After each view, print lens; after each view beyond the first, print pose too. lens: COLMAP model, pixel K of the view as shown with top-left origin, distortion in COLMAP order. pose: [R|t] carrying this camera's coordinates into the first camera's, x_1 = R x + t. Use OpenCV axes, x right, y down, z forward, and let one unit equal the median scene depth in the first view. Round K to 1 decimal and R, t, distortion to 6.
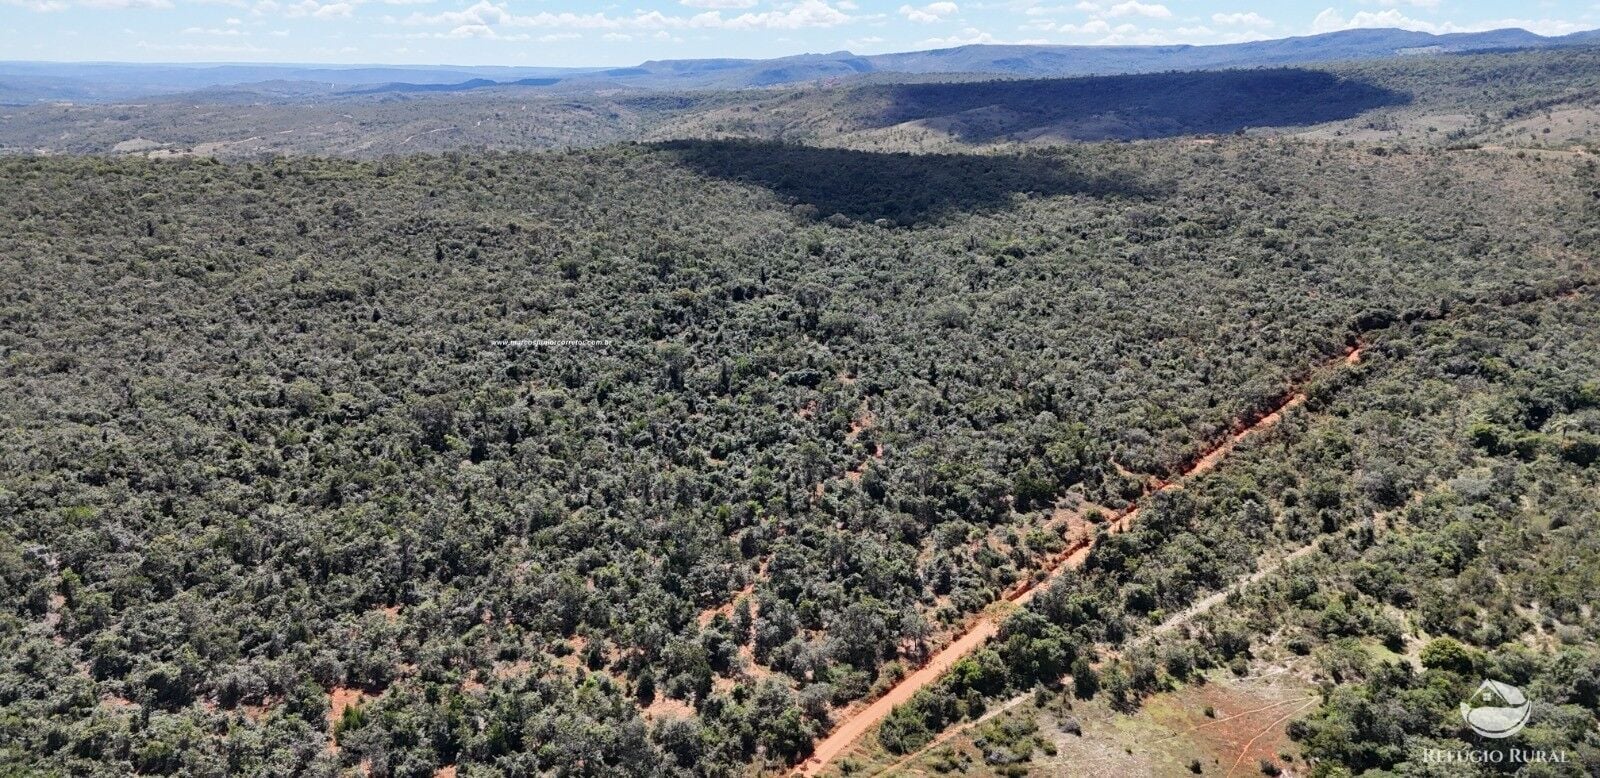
lens RADIAL K [[1178.8, 0, 801.4], [0, 1178.8, 443.4], [0, 0, 1]] dist [0.077482, -0.072832]
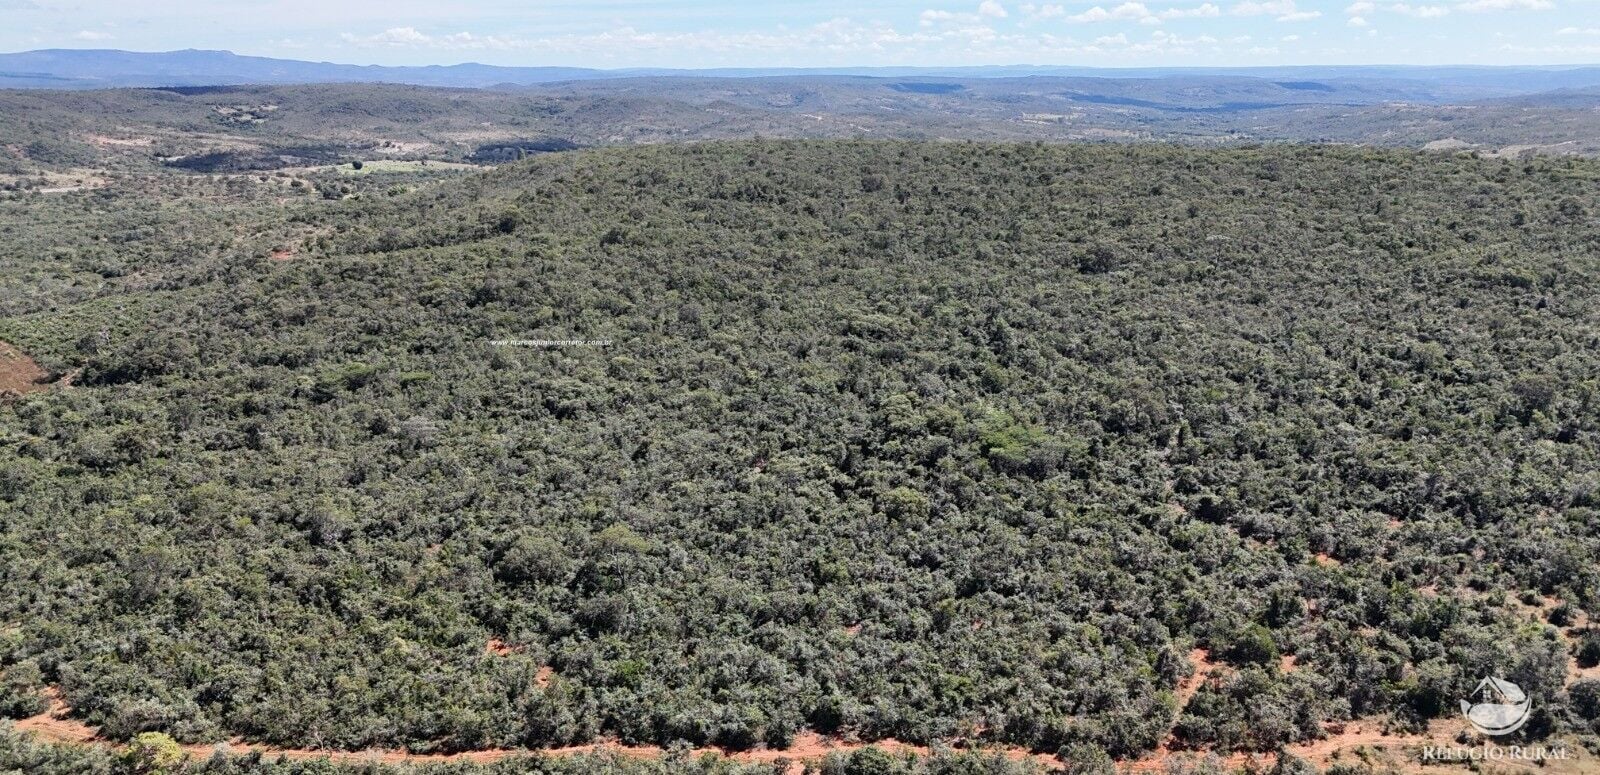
lens RADIAL K [[1178.8, 0, 801.4], [0, 1178.8, 441.9], [0, 0, 1]] dist [0.077482, -0.072832]
pose [[0.548951, 0.250336, -0.797487, 0.242039], [-0.253119, 0.959086, 0.126828, 0.059459], [0.796608, 0.132236, 0.589855, -0.171302]]
